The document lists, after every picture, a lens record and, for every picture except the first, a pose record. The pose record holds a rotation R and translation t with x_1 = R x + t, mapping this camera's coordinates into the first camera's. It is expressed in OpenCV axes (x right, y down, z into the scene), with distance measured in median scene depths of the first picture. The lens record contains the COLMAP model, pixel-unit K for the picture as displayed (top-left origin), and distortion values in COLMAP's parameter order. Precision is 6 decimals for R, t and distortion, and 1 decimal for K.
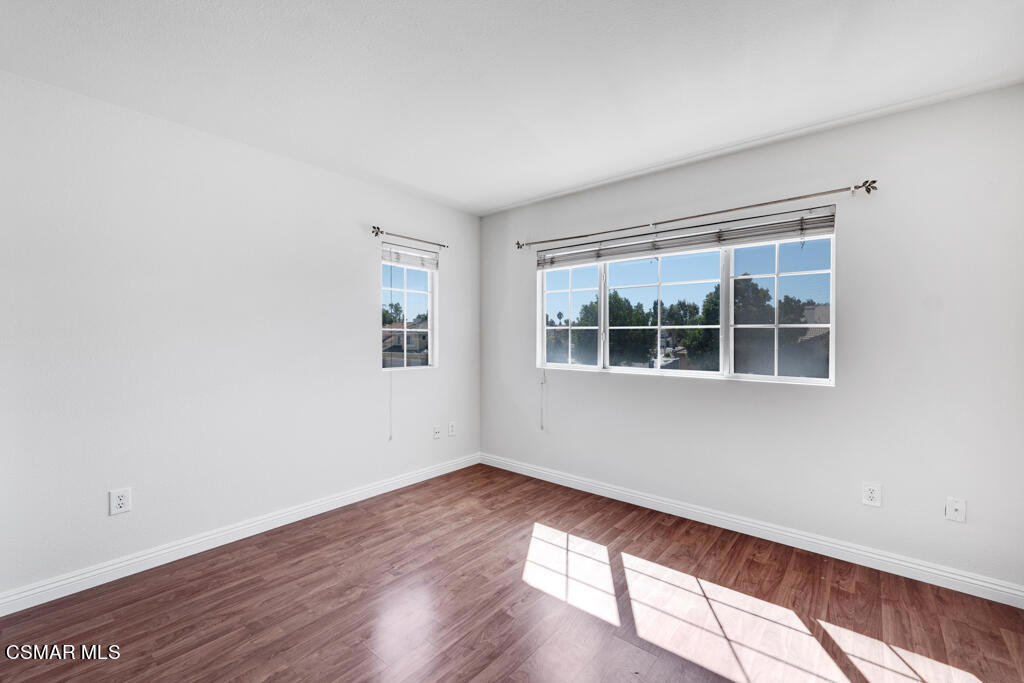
lens RADIAL K [[417.8, 0, 511.8], [0, 417.8, 343.7], [0, 0, 1]] dist [-0.000003, 0.000071]
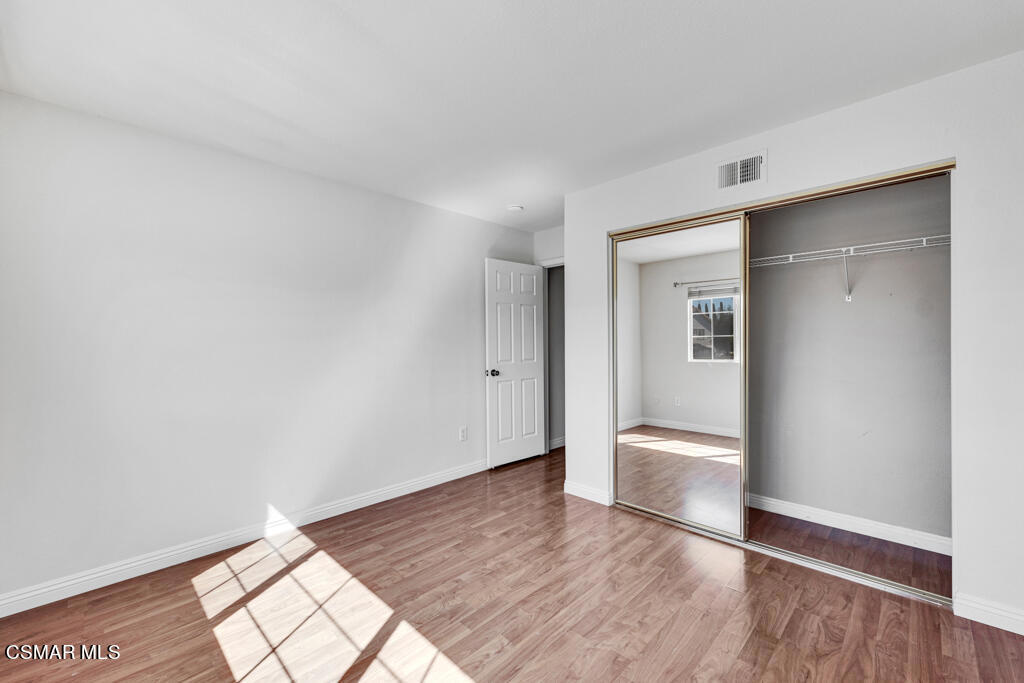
lens RADIAL K [[417.8, 0, 511.8], [0, 417.8, 343.7], [0, 0, 1]] dist [-0.000003, 0.000071]
pose [[-0.997282, 0.007358, 0.073317, -0.093999], [0.008496, 0.999848, 0.015227, -0.029031], [-0.073194, 0.015808, -0.997192, 1.953511]]
